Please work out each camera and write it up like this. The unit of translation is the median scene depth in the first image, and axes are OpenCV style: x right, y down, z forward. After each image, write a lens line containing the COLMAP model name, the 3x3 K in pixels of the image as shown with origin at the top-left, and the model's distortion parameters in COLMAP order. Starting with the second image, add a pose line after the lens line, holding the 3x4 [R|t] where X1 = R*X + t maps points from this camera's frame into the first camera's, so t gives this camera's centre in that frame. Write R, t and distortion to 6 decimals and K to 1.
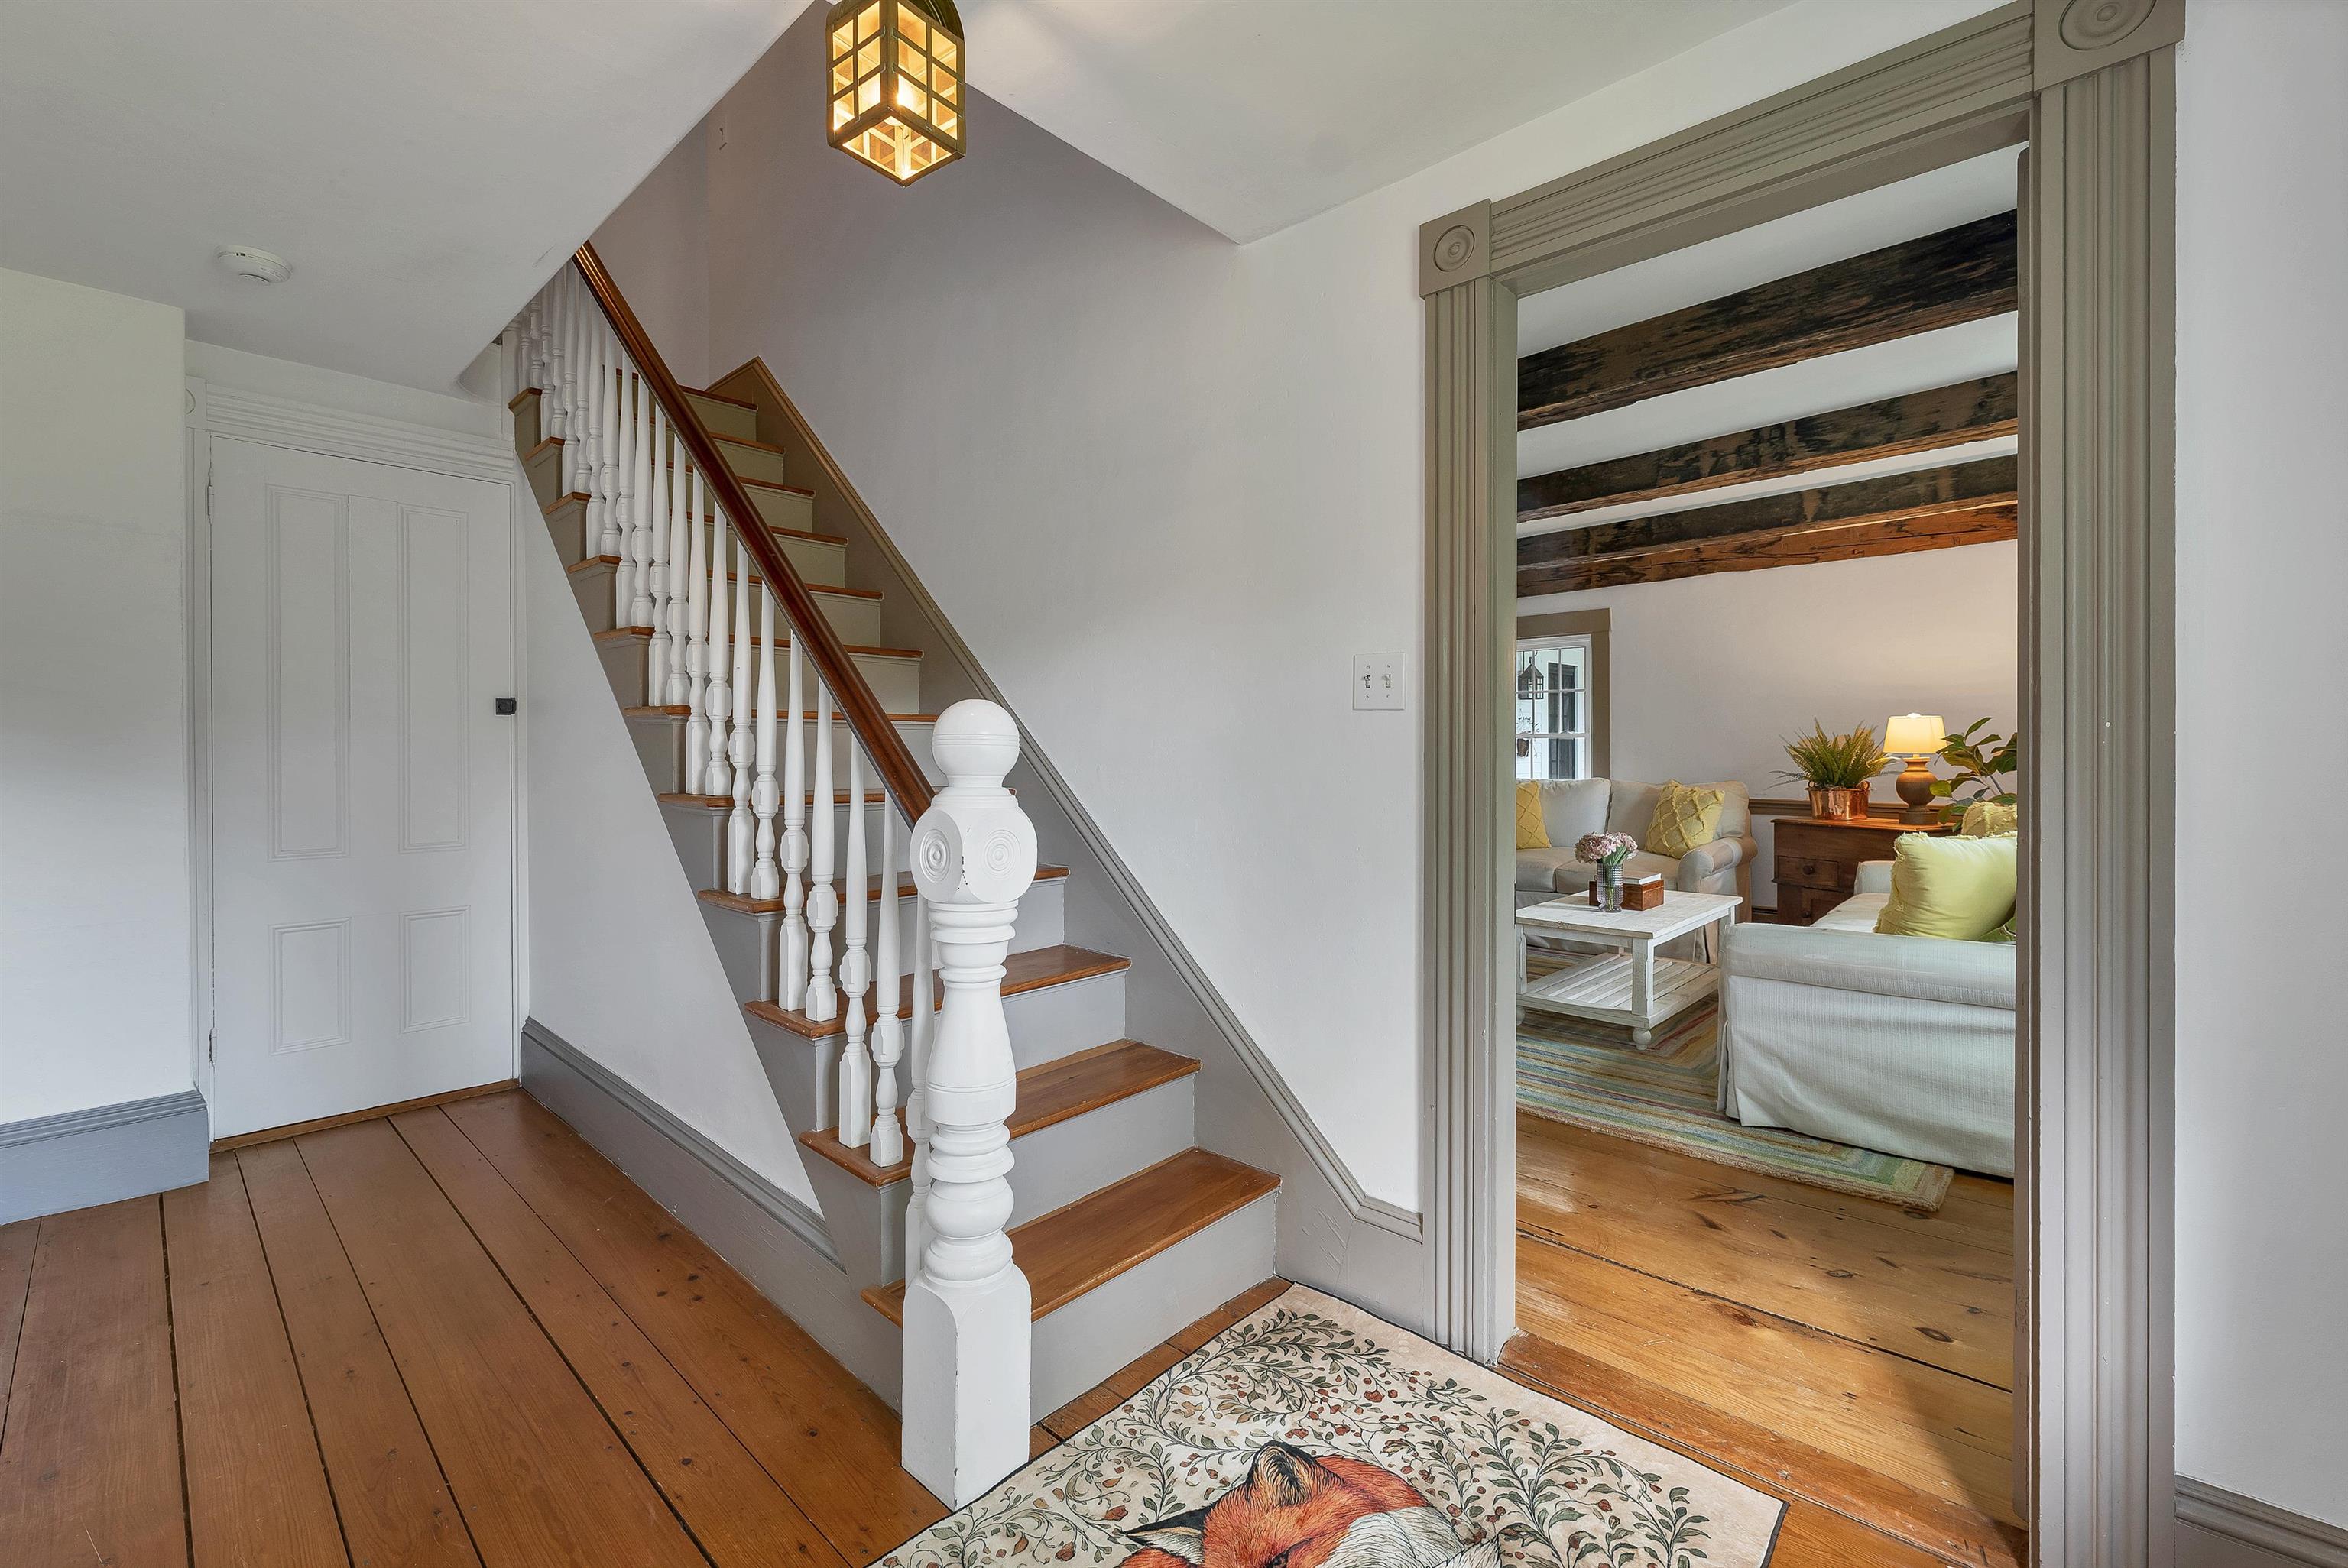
lens RADIAL K [[978.9, 0, 1168.7], [0, 978.9, 742.6], [0, 0, 1]] dist [0.002905, -0.000925]
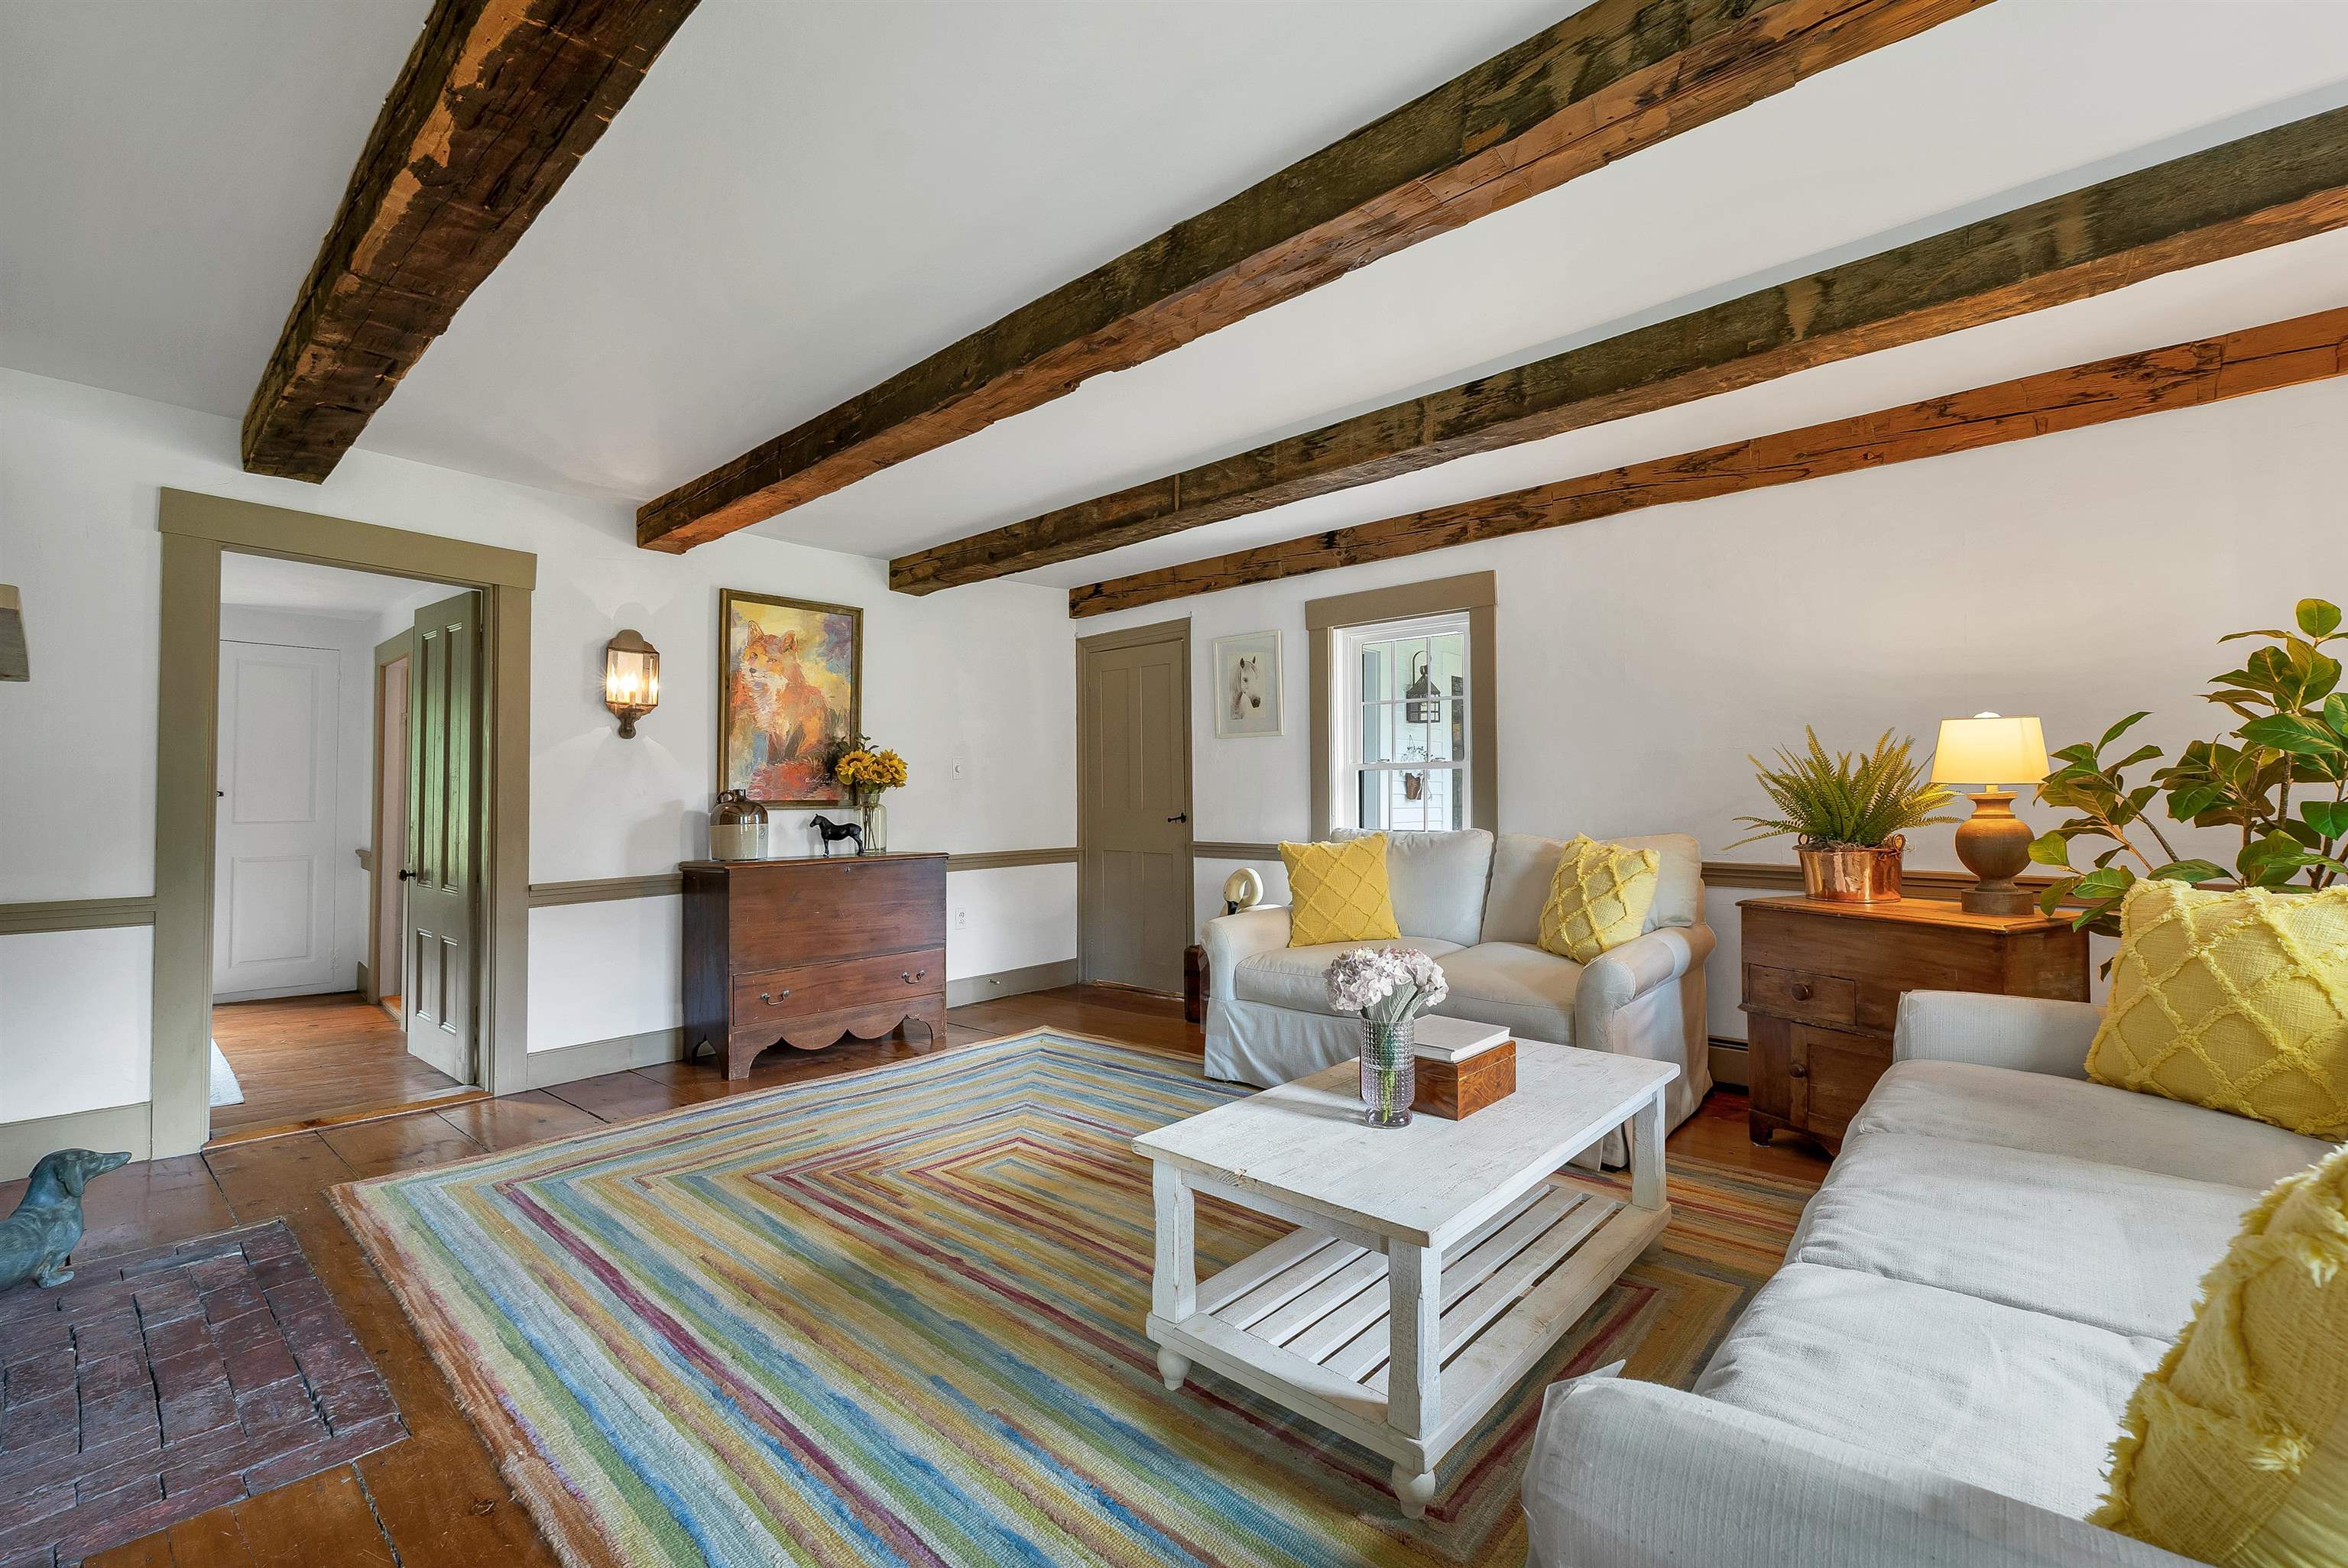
lens RADIAL K [[987.4, 0, 1167.8], [0, 987.4, 777.3], [0, 0, 1]] dist [-0.004842, -0.000257]
pose [[0.999777, -0.000486, 0.021102, 0.273882], [0.000812, 0.999881, -0.015424, 0.014757], [-0.021092, 0.015438, 0.999658, 0.435693]]
